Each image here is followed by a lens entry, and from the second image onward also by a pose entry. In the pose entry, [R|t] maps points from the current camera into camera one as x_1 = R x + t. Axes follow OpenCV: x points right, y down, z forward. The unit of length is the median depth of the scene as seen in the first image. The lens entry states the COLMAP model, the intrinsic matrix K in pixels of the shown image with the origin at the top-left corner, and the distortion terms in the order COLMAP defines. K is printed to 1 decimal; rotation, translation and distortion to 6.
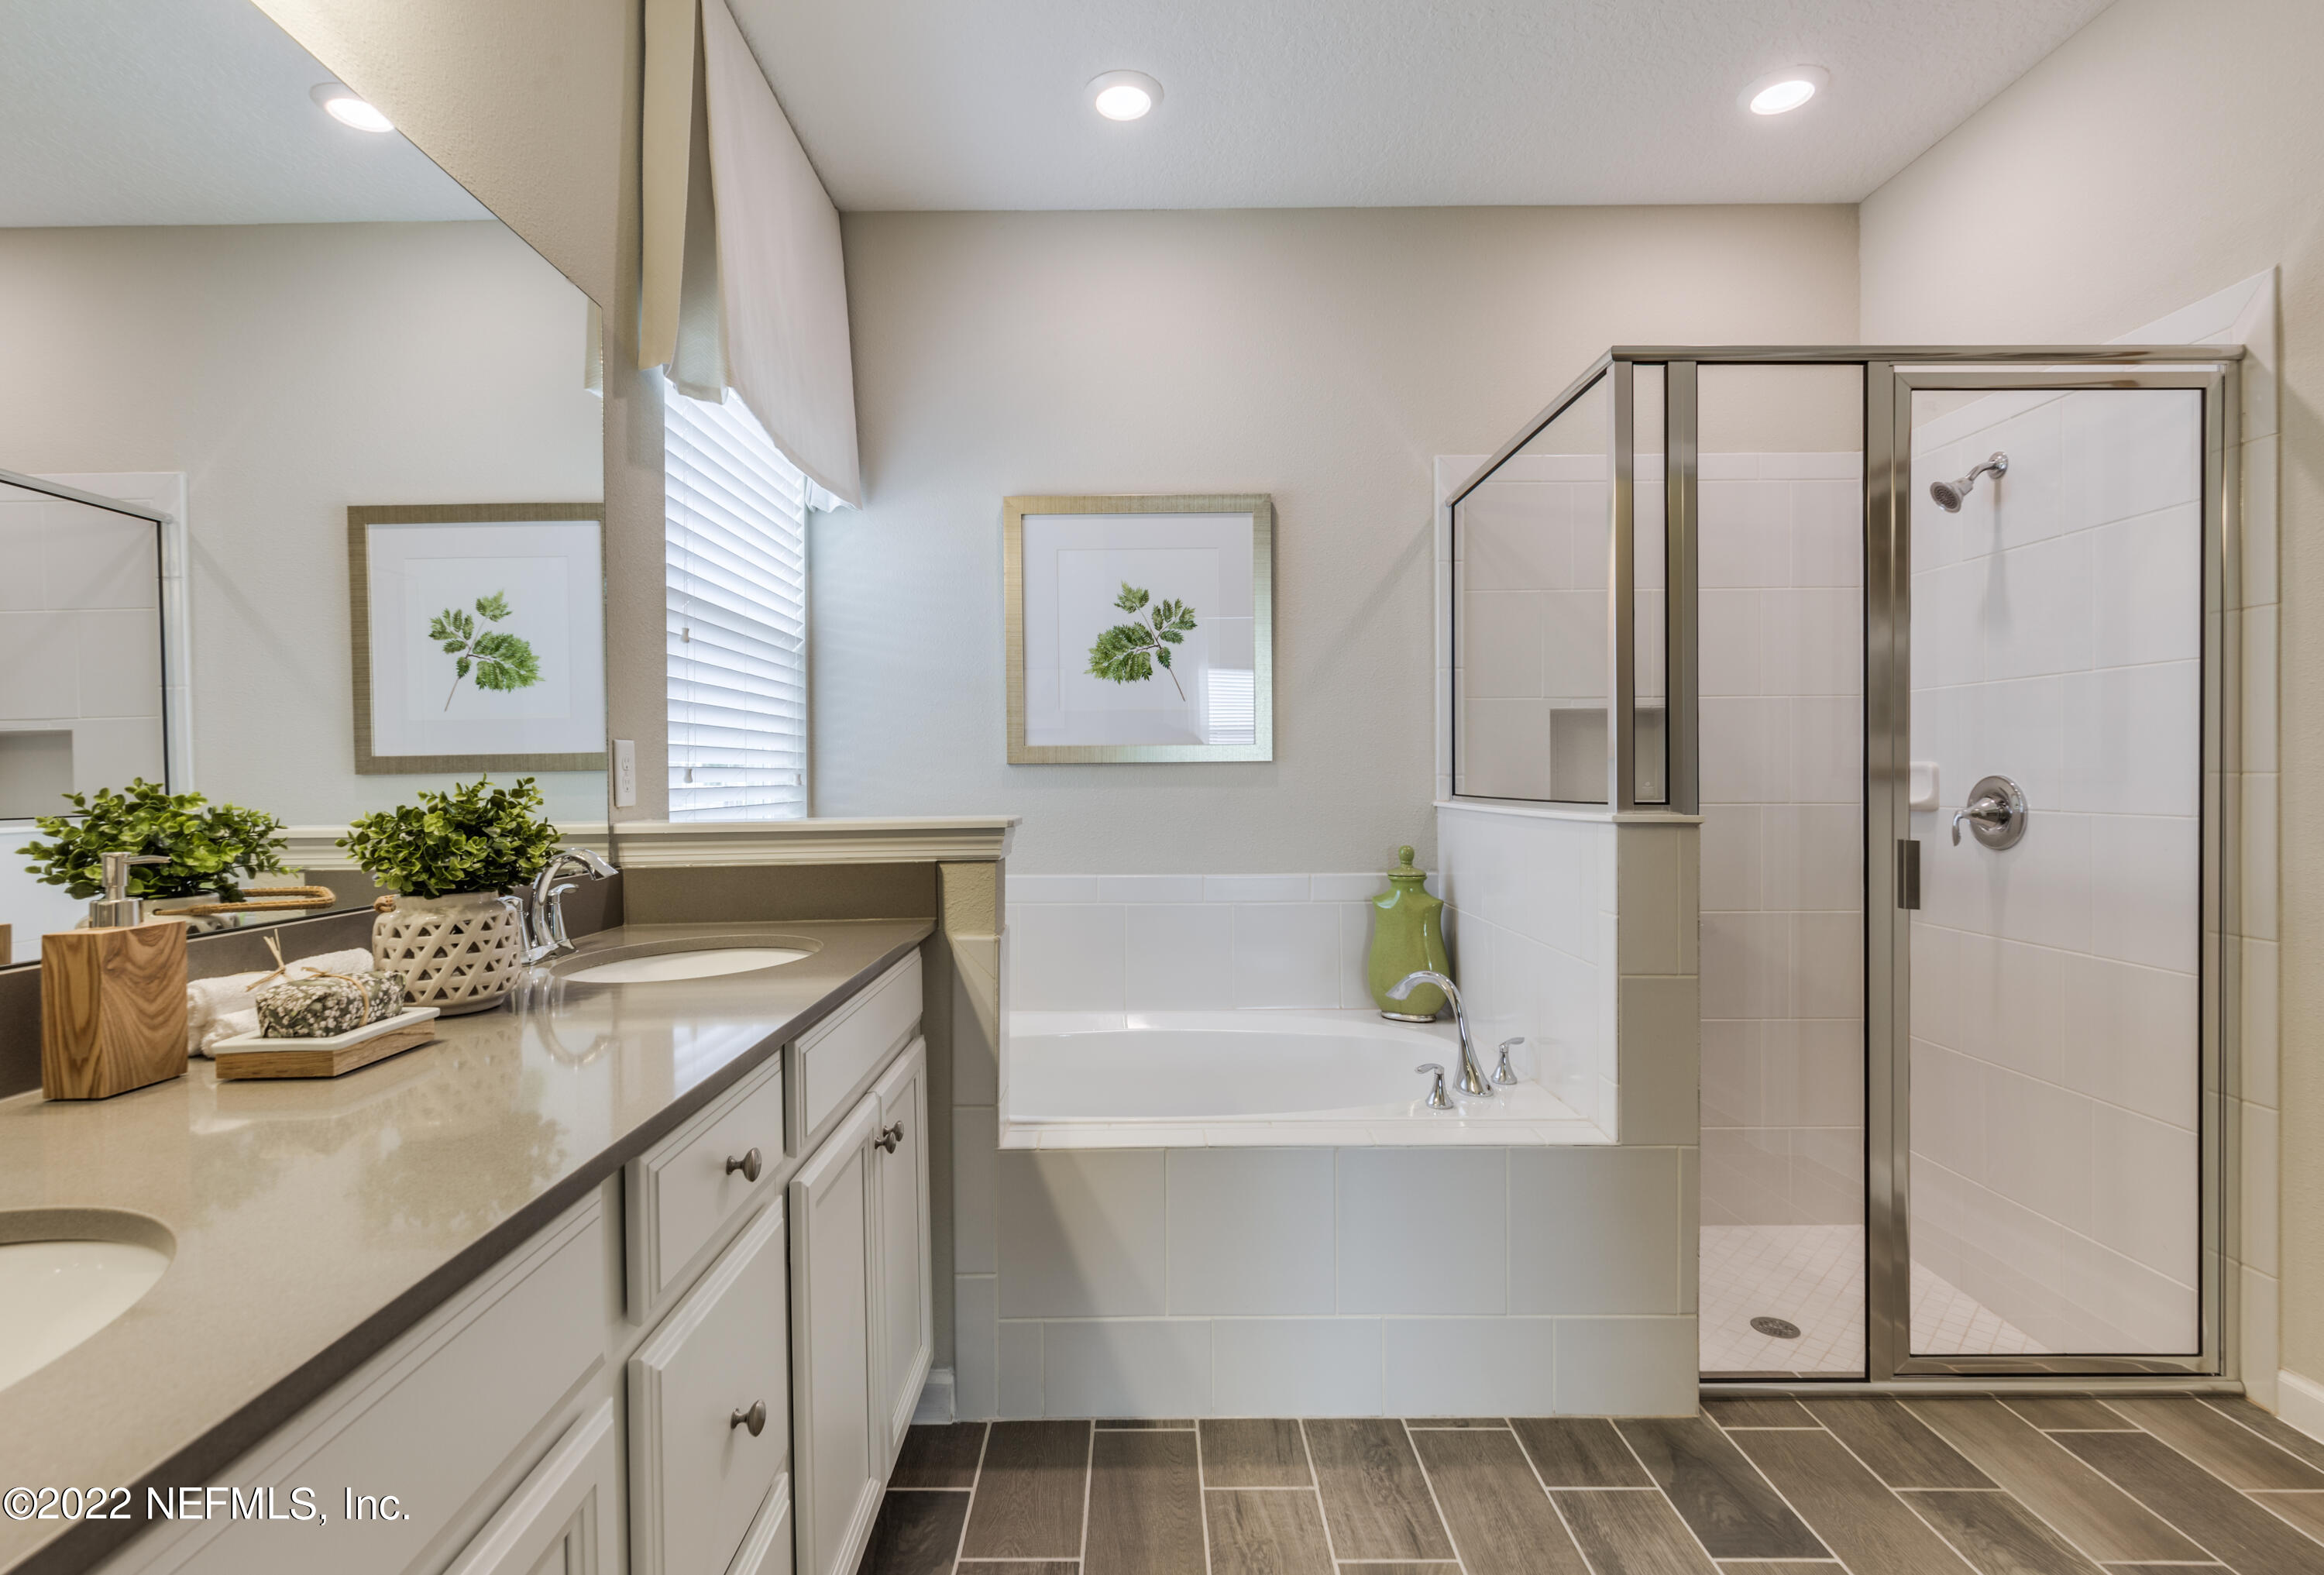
lens RADIAL K [[1116.5, 0, 1152.9], [0, 1116.5, 794.2], [0, 0, 1]] dist [0.004464, -0.000315]
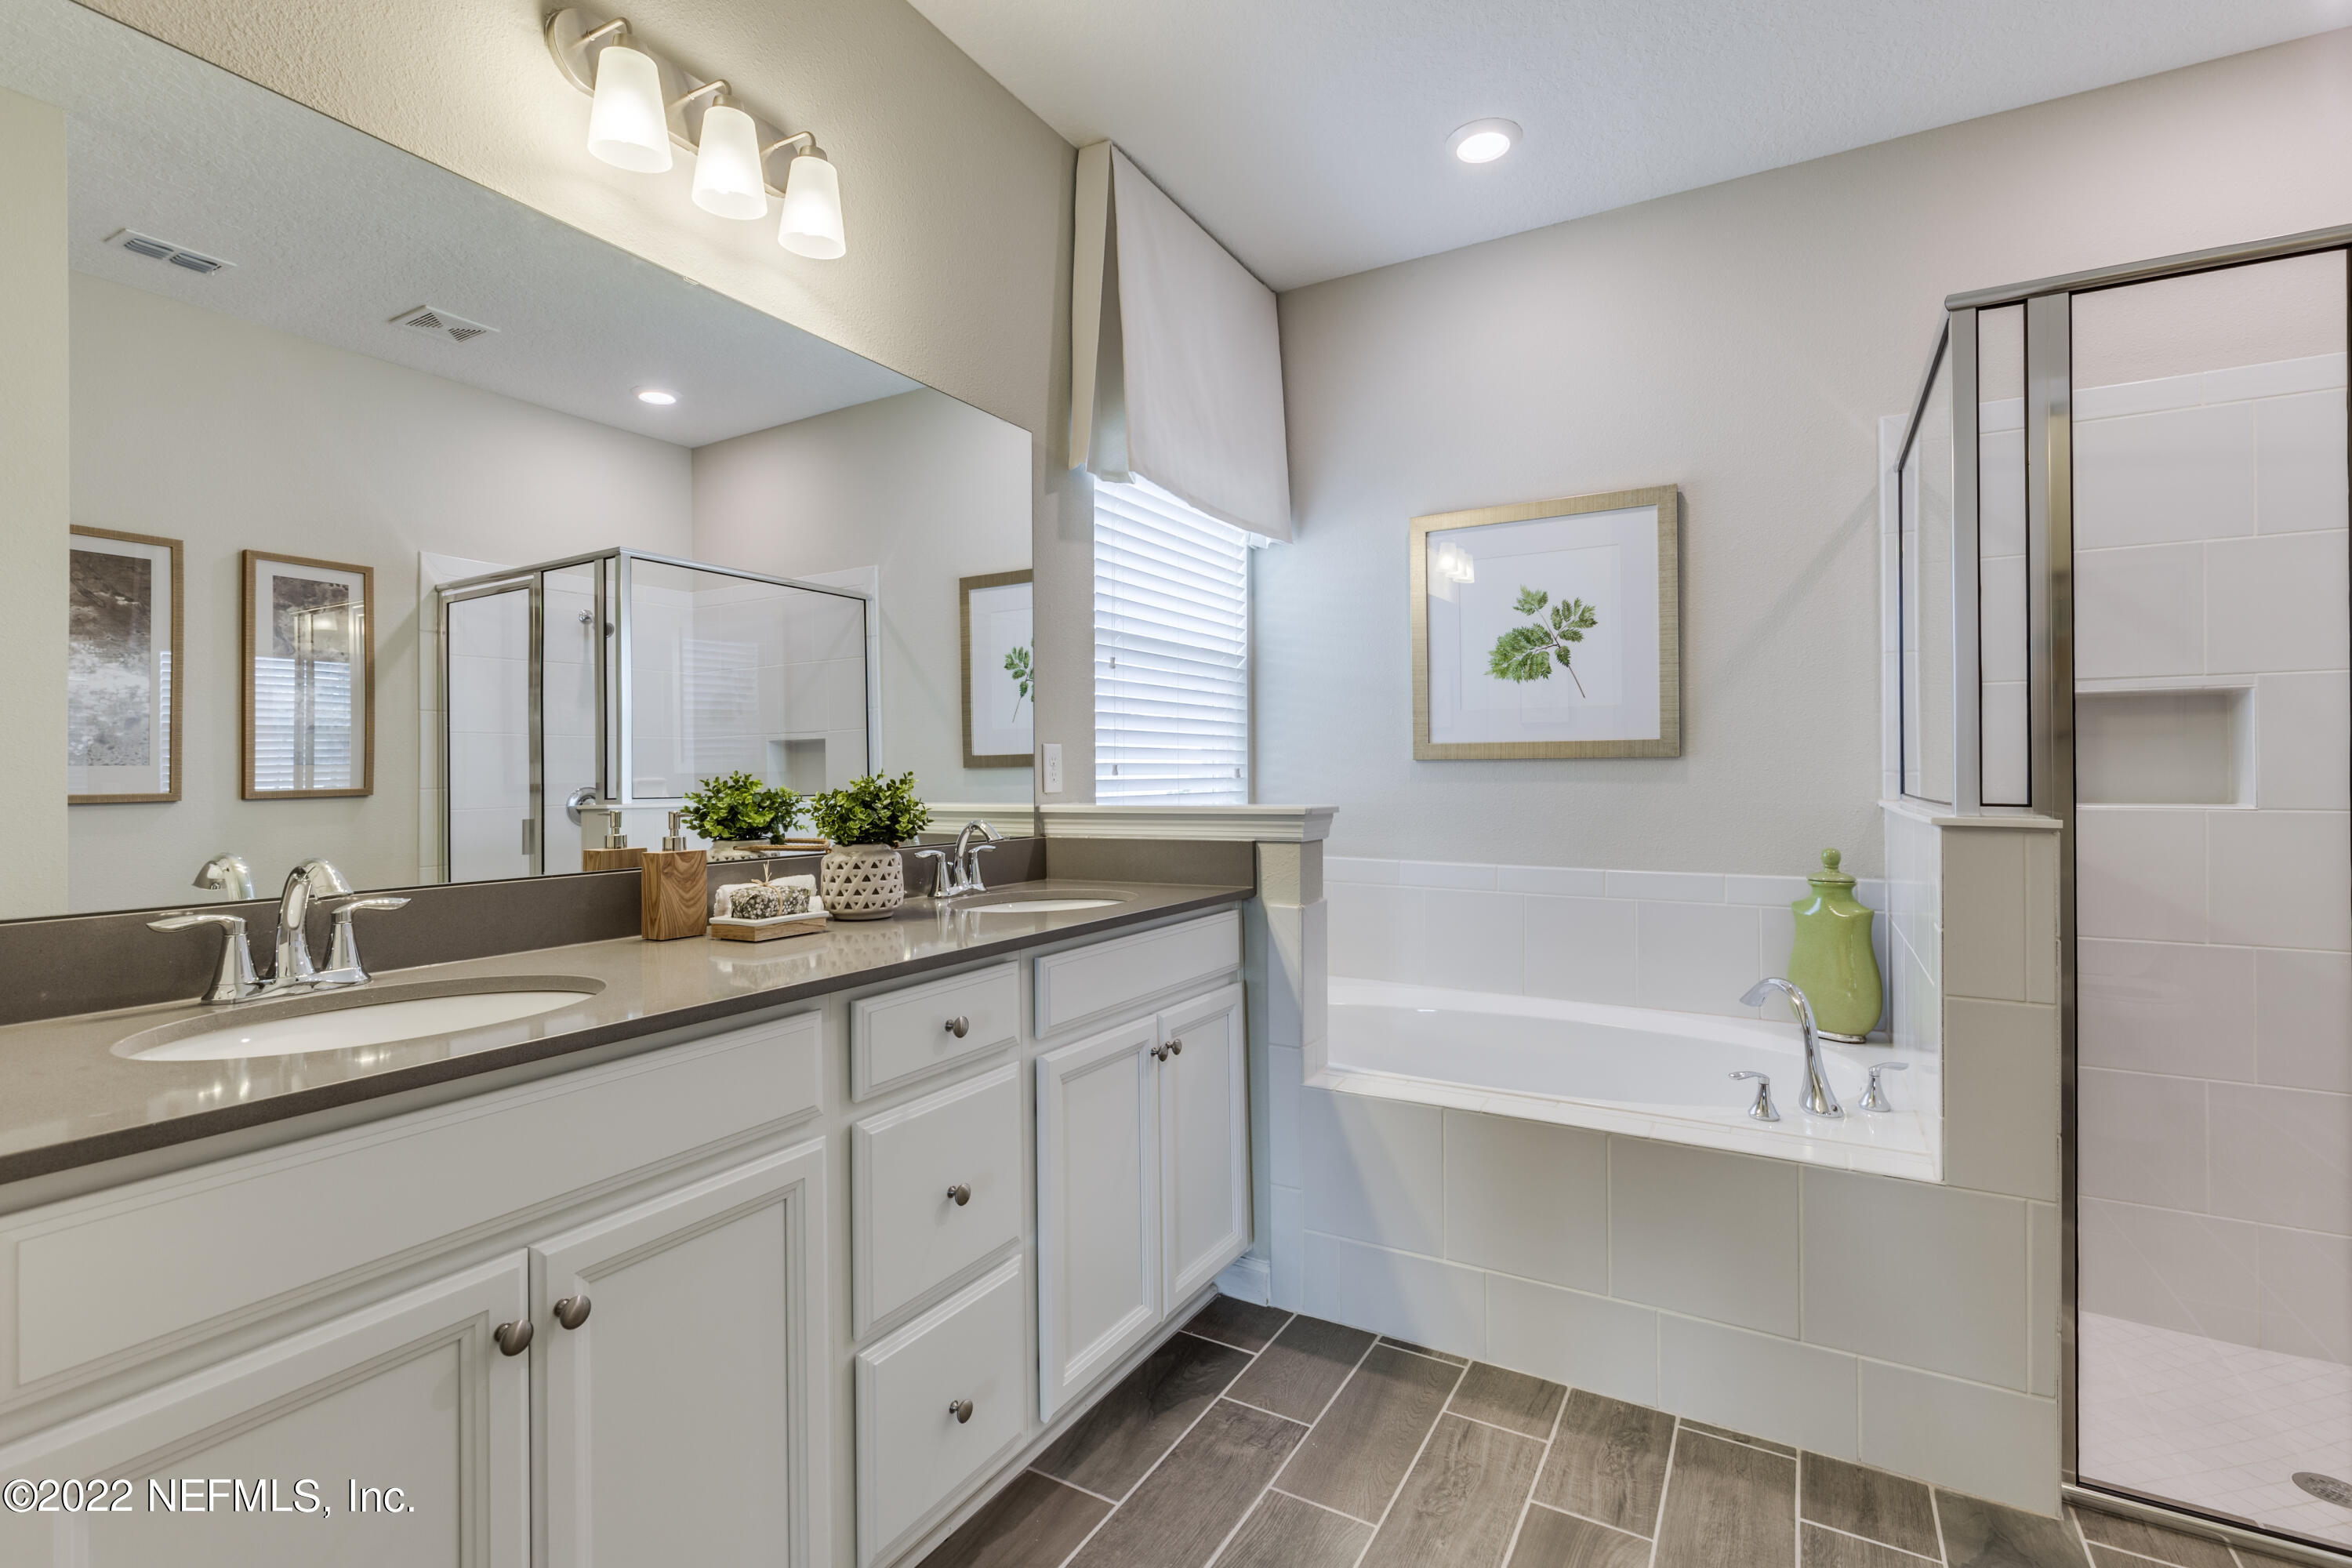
lens RADIAL K [[1084.9, 0, 1176.0], [0, 1084.9, 784.0], [0, 0, 1]] dist [0.000808, 0.000051]
pose [[0.863265, 0.009567, -0.504660, 0.319026], [-0.010852, 0.999941, 0.000394, -0.001671], [0.504634, 0.005136, 0.863318, -0.065149]]
